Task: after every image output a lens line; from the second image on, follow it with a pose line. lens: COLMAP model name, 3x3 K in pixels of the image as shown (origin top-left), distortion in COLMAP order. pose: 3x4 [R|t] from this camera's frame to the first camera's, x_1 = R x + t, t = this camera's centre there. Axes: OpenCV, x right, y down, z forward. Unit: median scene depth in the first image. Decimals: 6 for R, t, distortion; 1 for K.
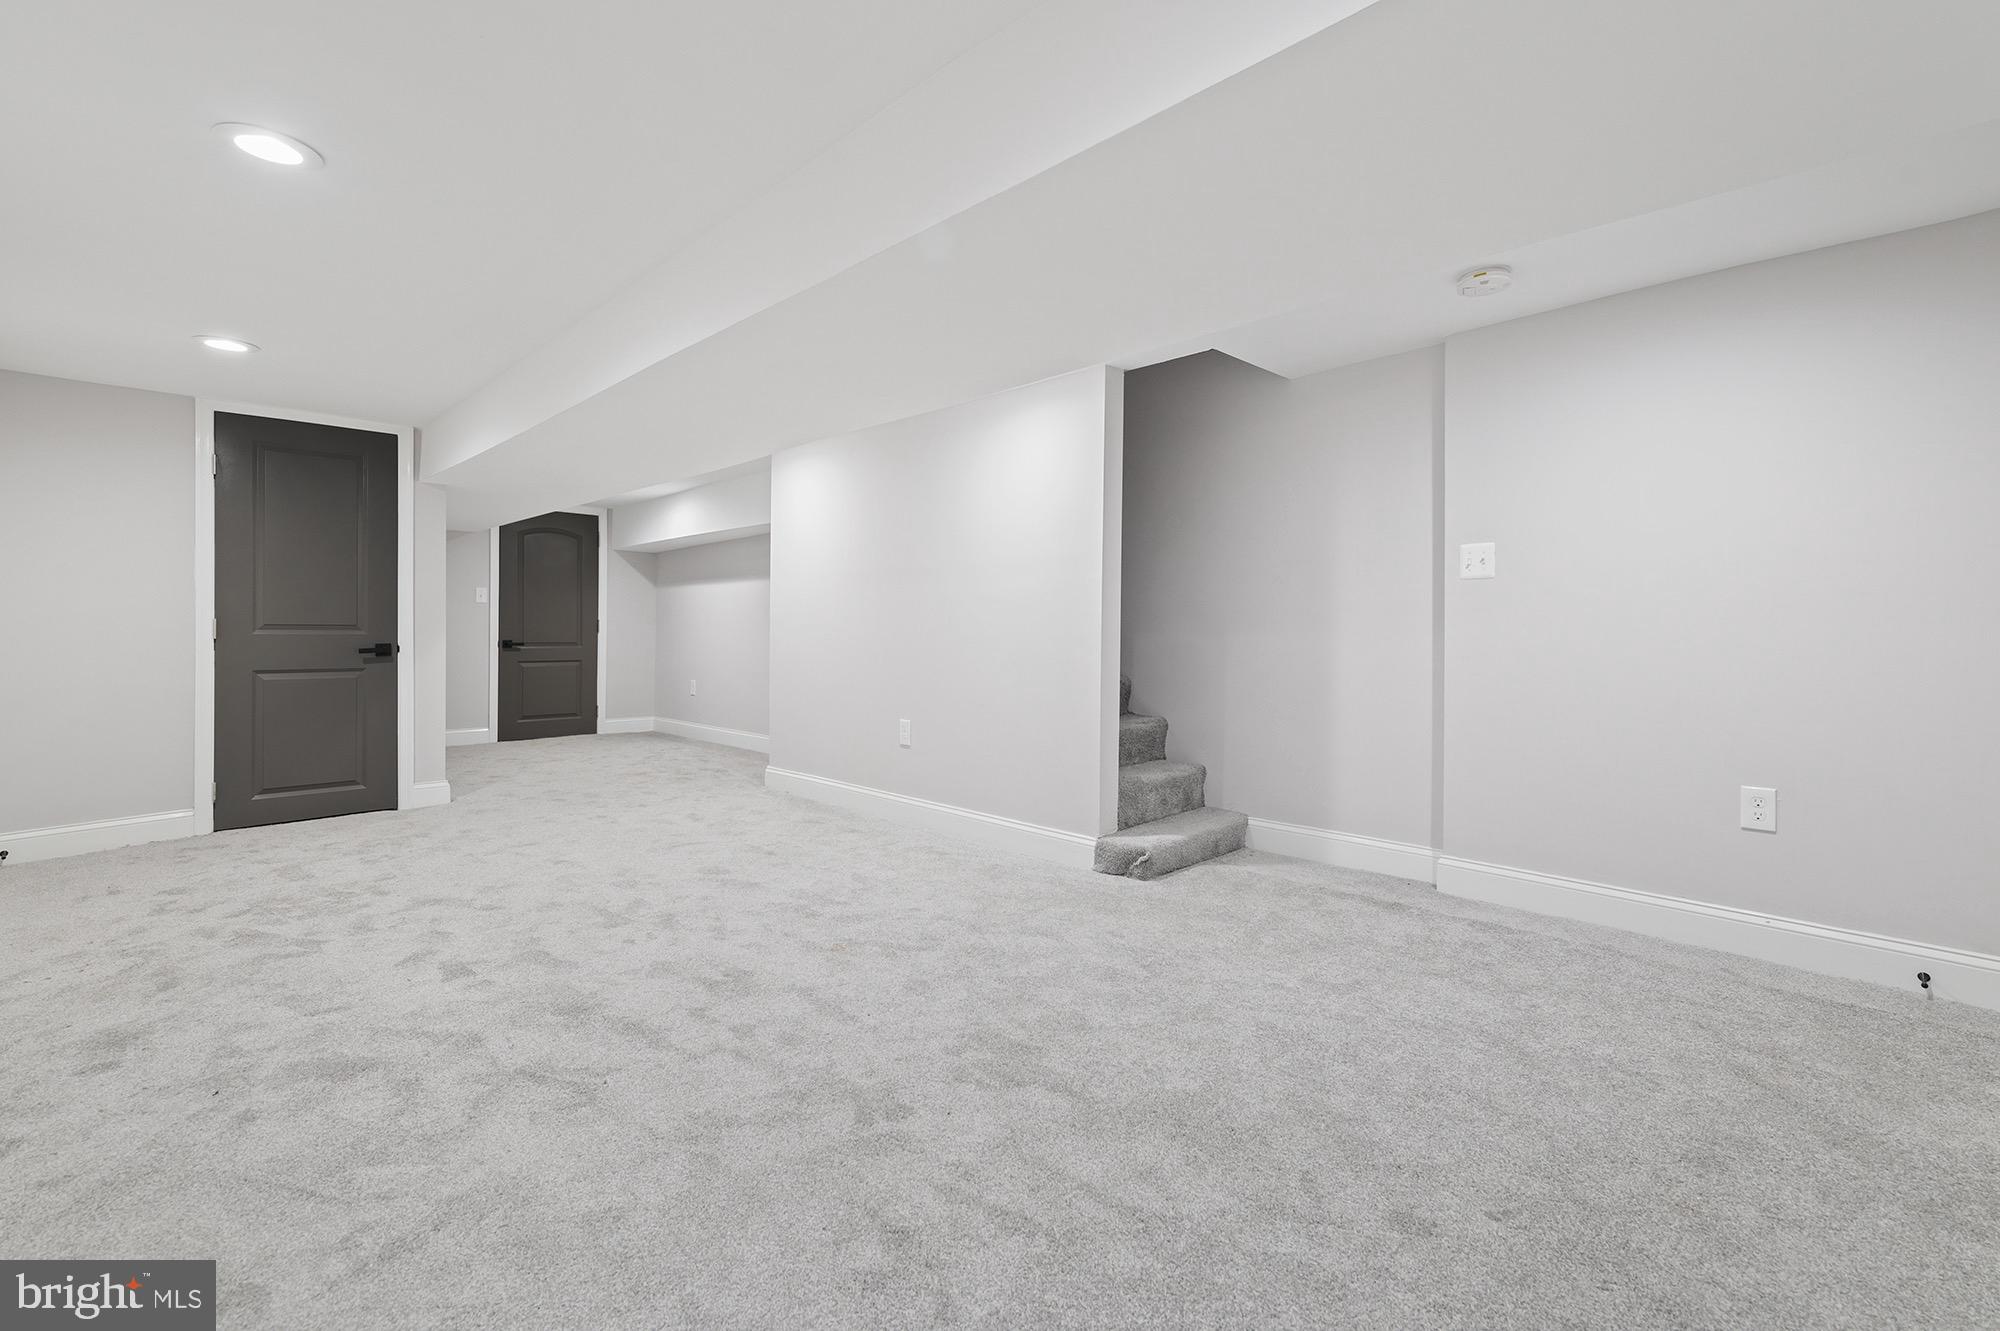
lens RADIAL K [[879.6, 0, 1002.3], [0, 879.6, 644.6], [0, 0, 1]] dist [0.000461, -0.000628]
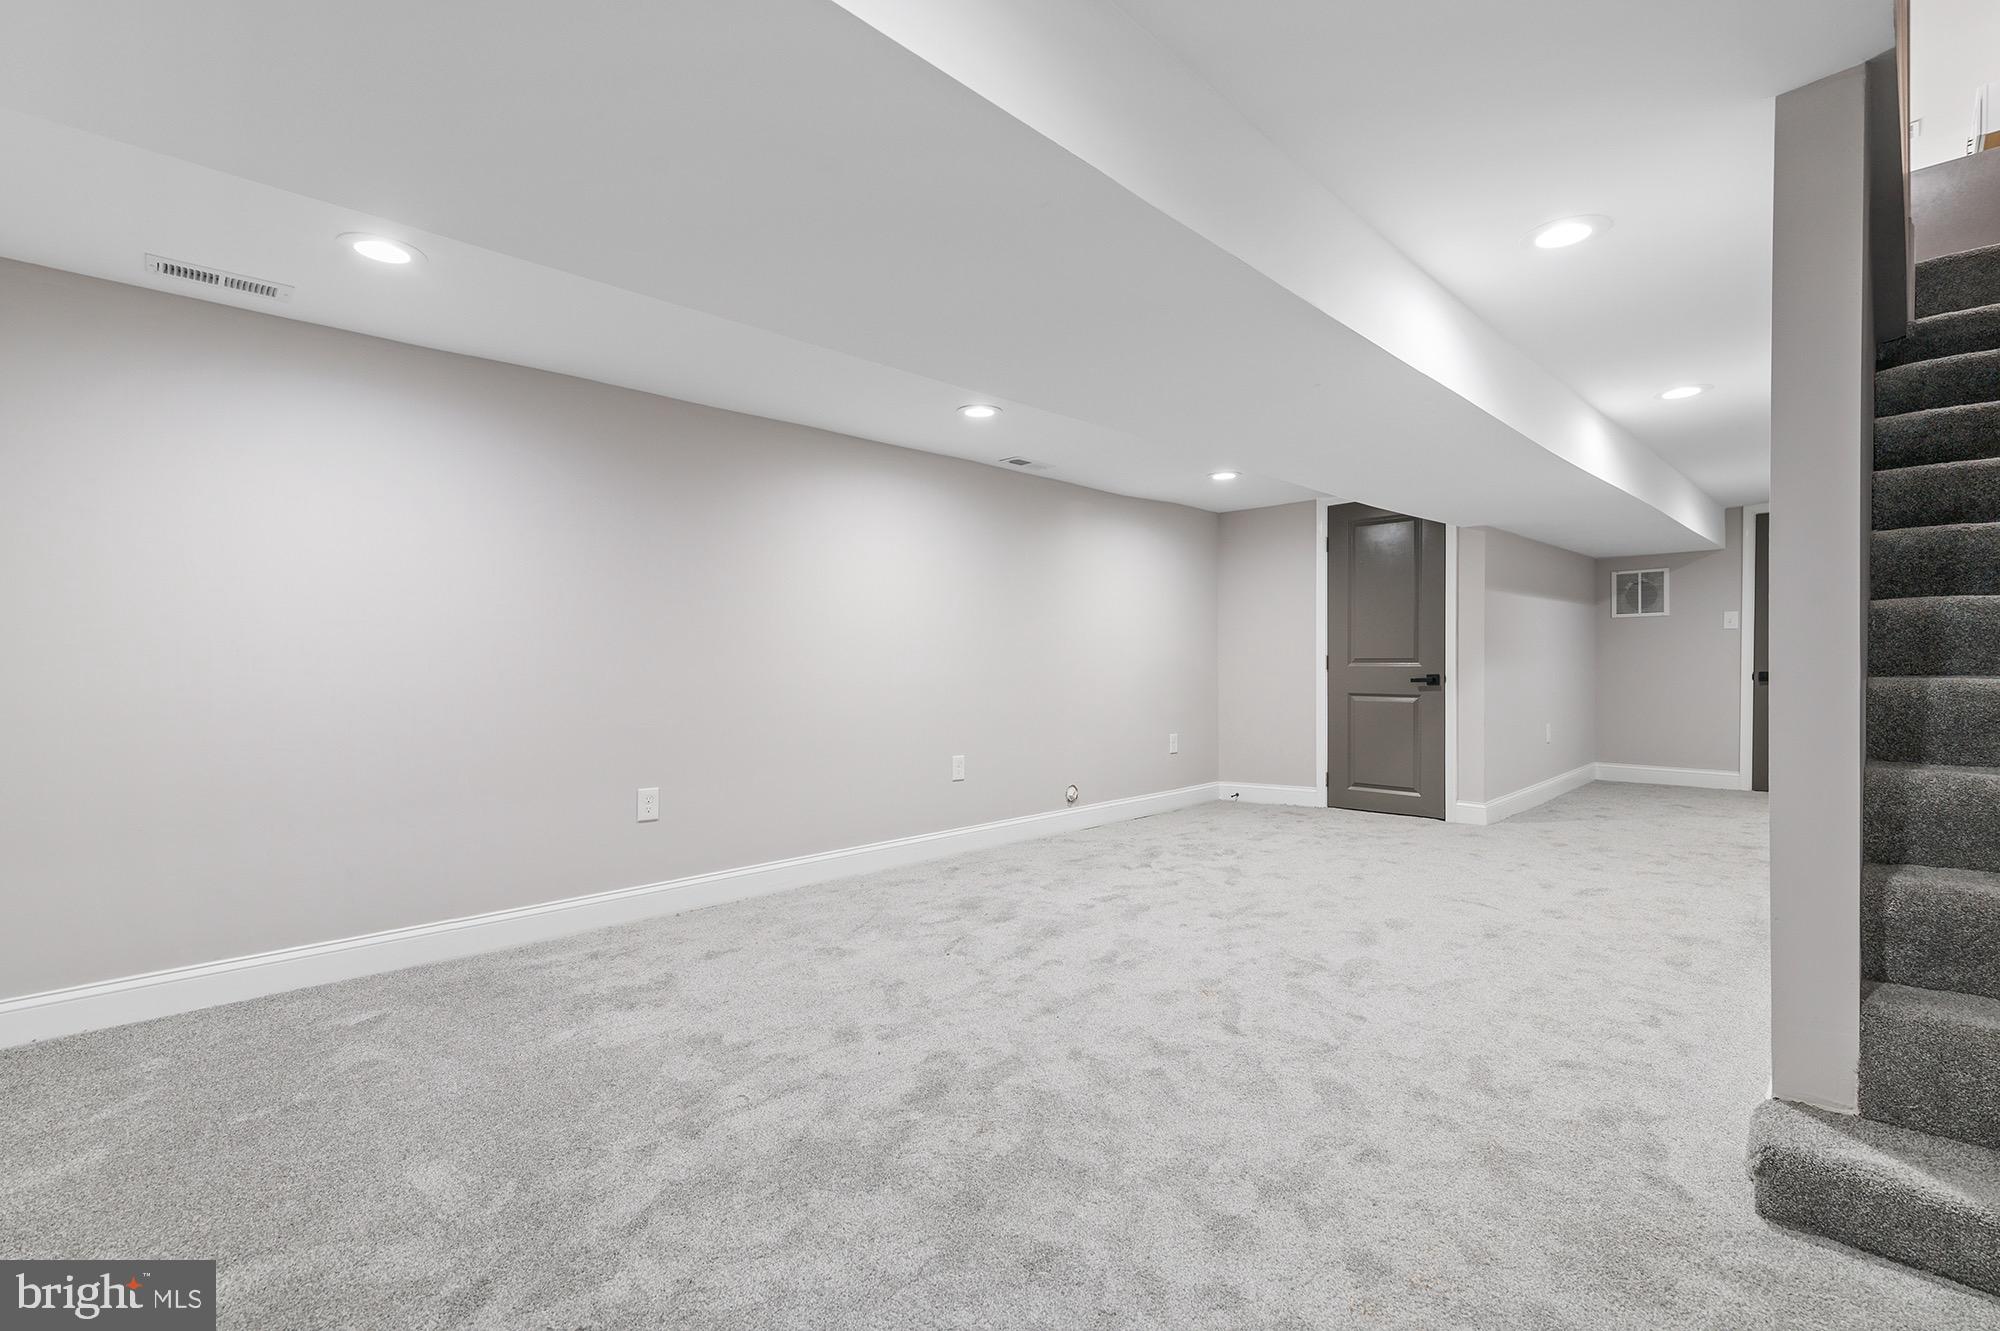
lens RADIAL K [[879.6, 0, 1002.3], [0, 879.6, 644.6], [0, 0, 1]] dist [0.000461, -0.000628]
pose [[-0.006828, -0.021509, -0.999745, 0.734886], [-0.009473, 0.999725, -0.021443, -0.015537], [0.999932, 0.009324, -0.007030, 0.712710]]
